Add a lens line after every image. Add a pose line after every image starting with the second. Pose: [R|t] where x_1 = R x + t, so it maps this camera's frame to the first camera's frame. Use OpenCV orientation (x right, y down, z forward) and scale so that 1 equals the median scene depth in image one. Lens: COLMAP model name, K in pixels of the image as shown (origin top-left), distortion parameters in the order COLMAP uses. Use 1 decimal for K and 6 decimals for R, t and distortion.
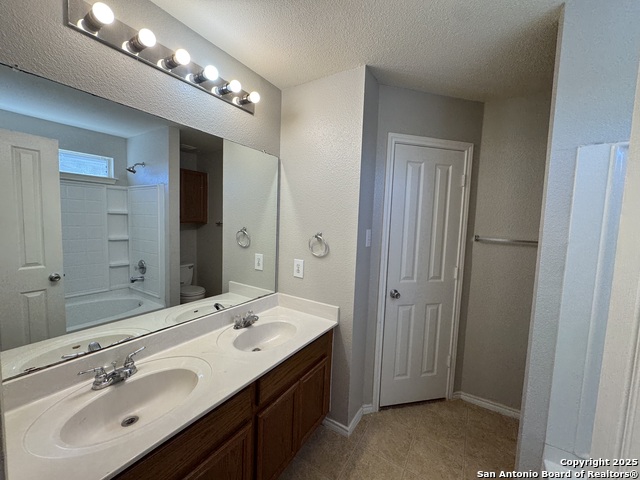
lens RADIAL K [[256.4, 0, 317.7], [0, 256.4, 238.7], [0, 0, 1]] dist [0.000507, -0.000630]
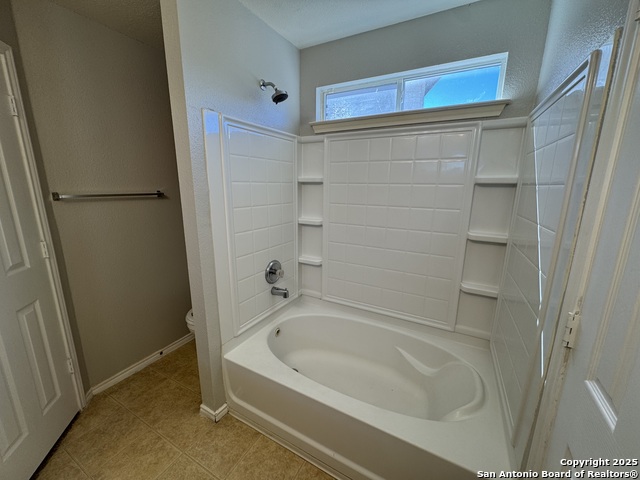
lens RADIAL K [[256.4, 0, 323.5], [0, 256.4, 239.5], [0, 0, 1]] dist [0.000507, -0.000630]
pose [[-0.068792, -0.246791, 0.966624, -0.169840], [0.065431, 0.965717, 0.251216, -0.015876], [-0.995483, 0.080529, -0.050286, 0.286798]]
